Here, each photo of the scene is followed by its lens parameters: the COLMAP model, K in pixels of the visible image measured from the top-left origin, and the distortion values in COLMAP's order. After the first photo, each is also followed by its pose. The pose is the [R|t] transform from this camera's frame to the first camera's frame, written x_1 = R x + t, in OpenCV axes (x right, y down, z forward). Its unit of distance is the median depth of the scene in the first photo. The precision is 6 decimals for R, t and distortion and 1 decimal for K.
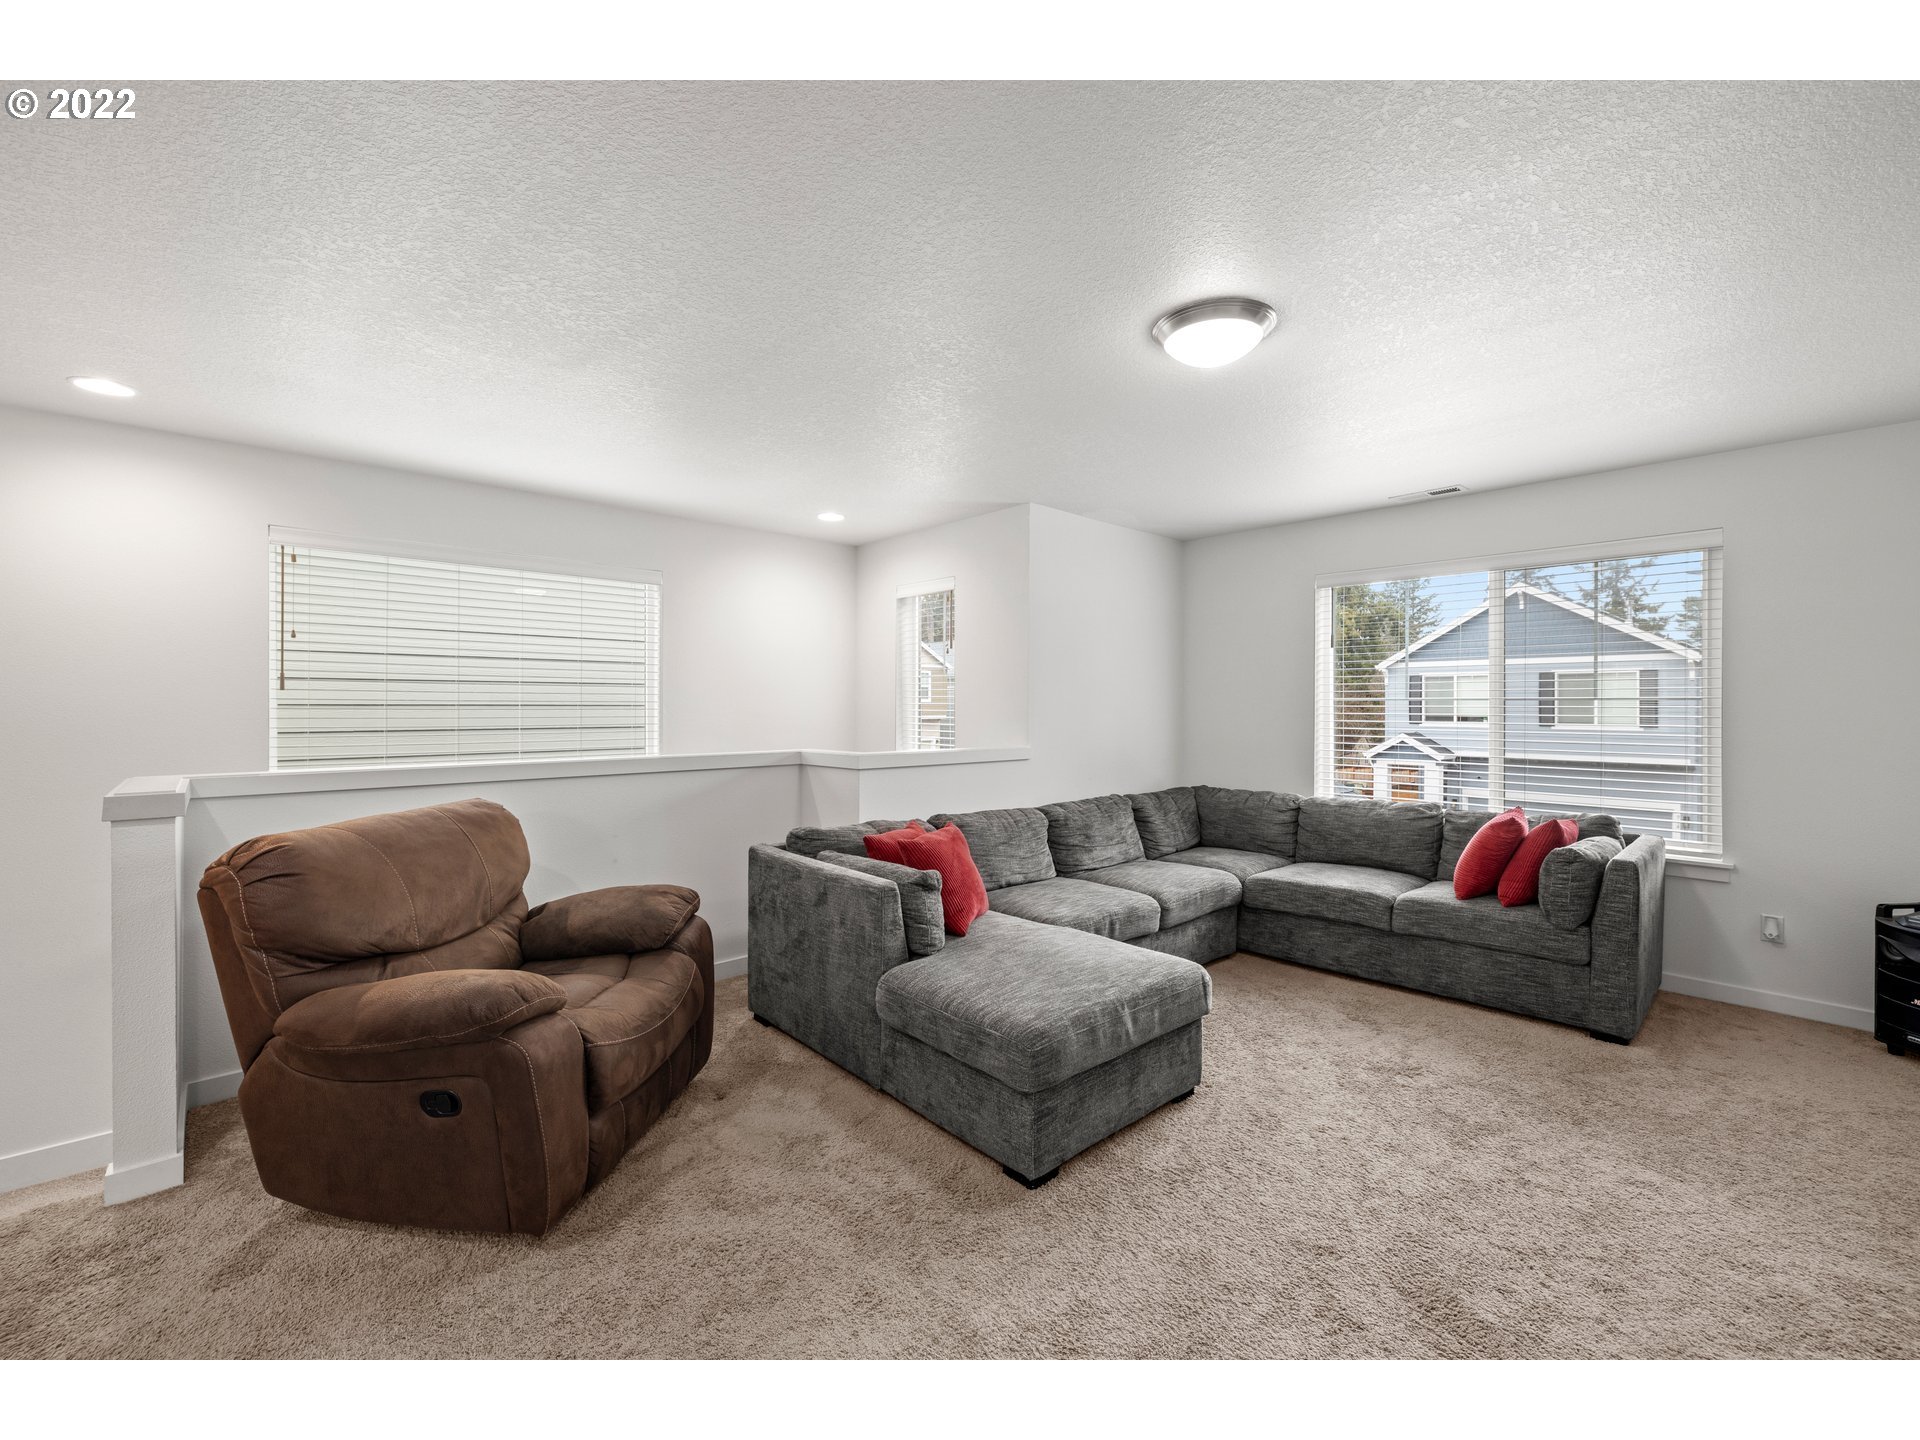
lens RADIAL K [[807.9, 0, 954.5], [0, 807.9, 712.0], [0, 0, 1]] dist [-0.002935, -0.000249]
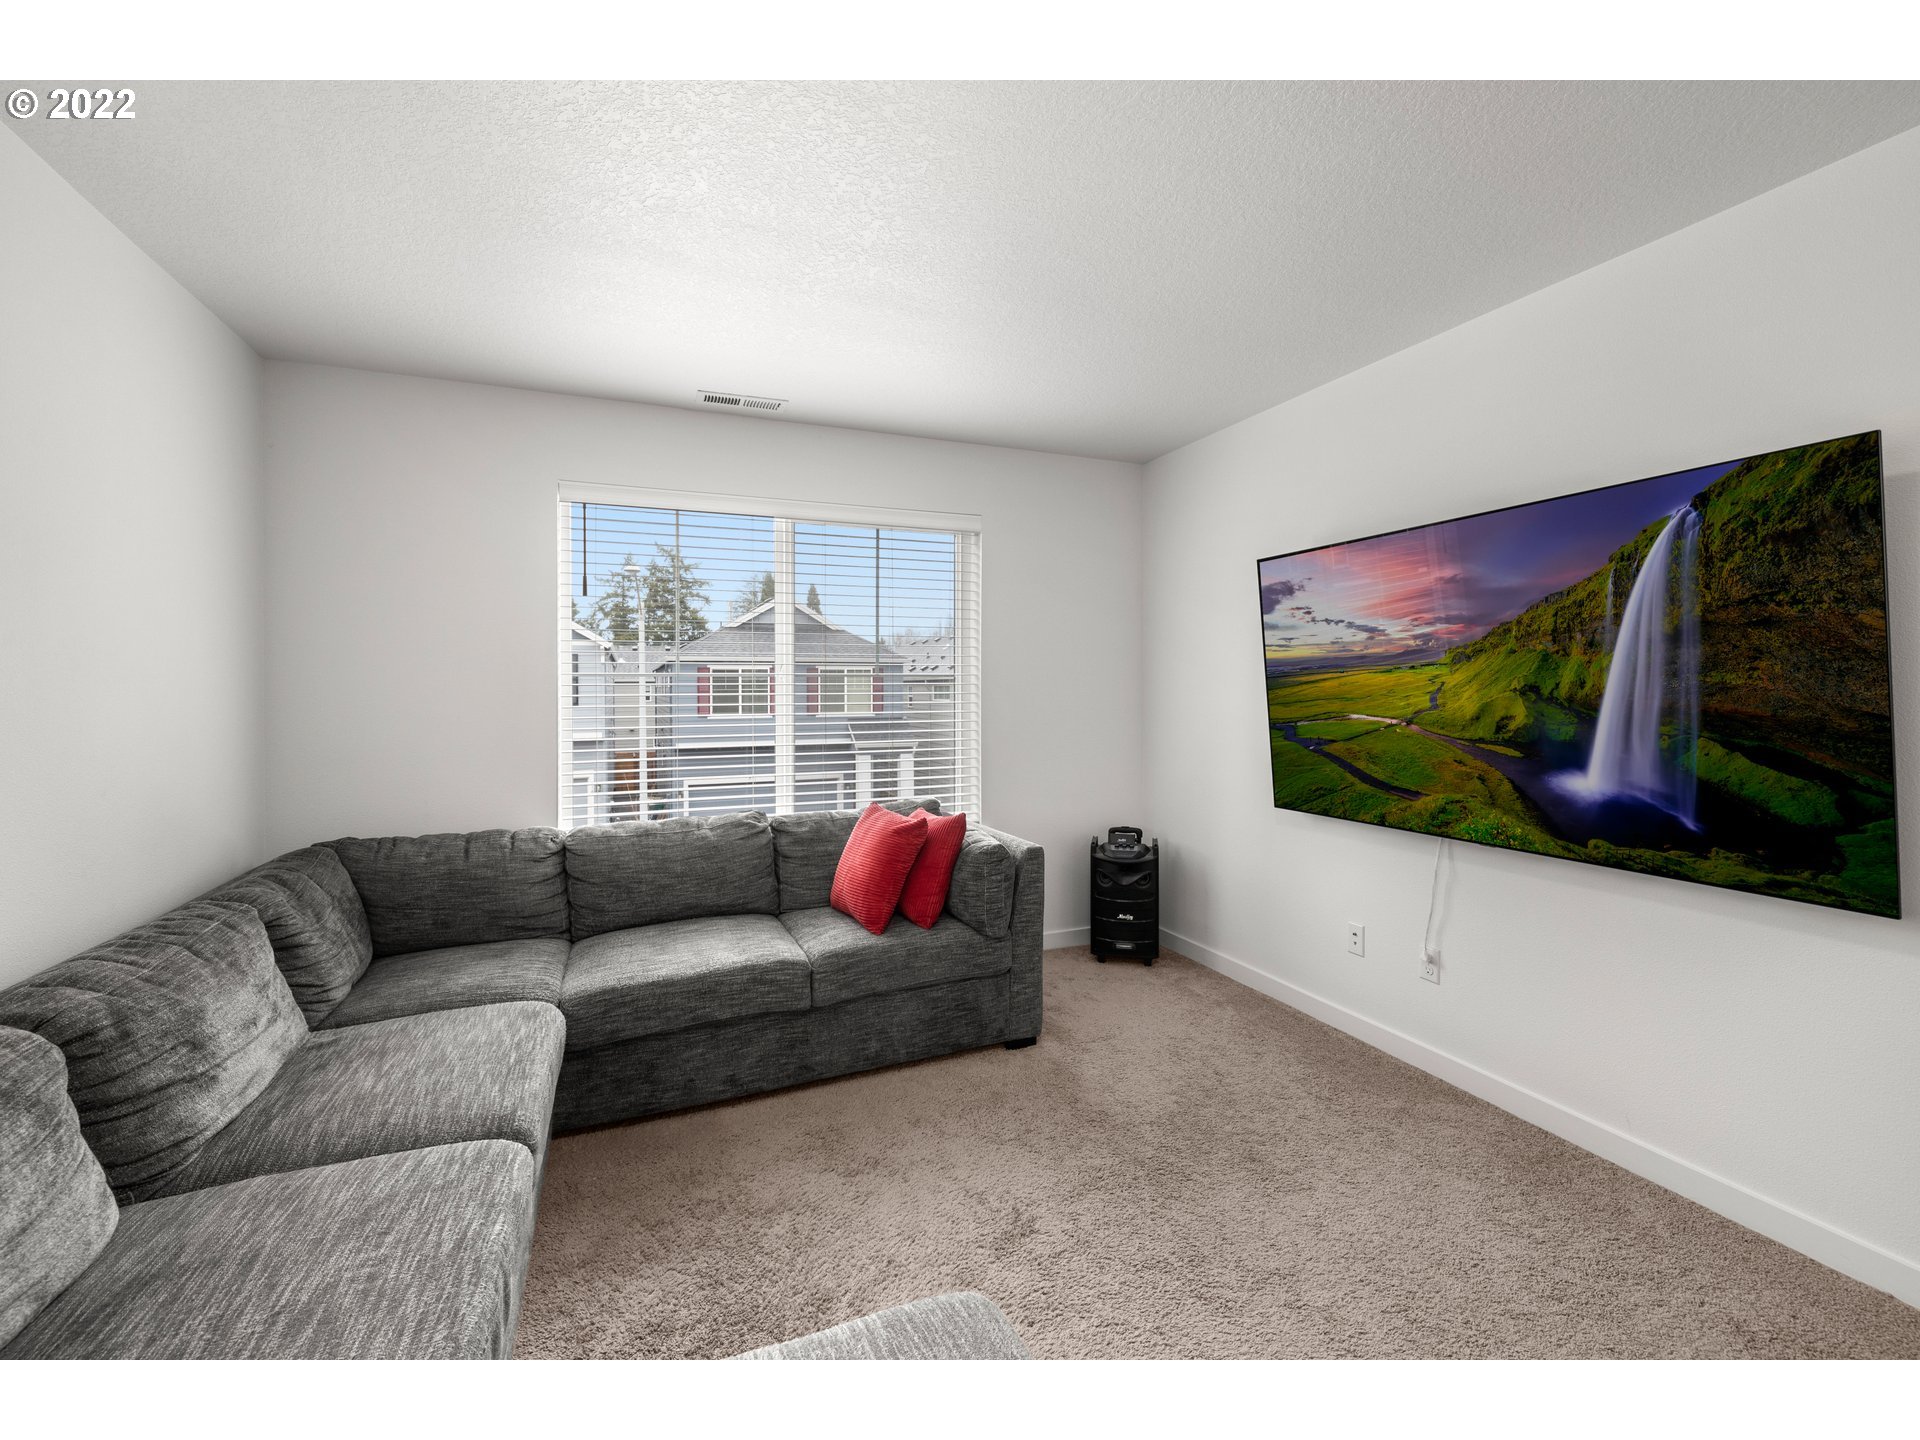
lens RADIAL K [[807.9, 0, 928.2], [0, 807.9, 693.4], [0, 0, 1]] dist [-0.002935, -0.000249]
pose [[0.343228, -0.014258, 0.939144, -0.067219], [0.012340, 0.999867, 0.010670, -0.003937], [-0.939171, 0.007927, 0.343359, 0.624347]]
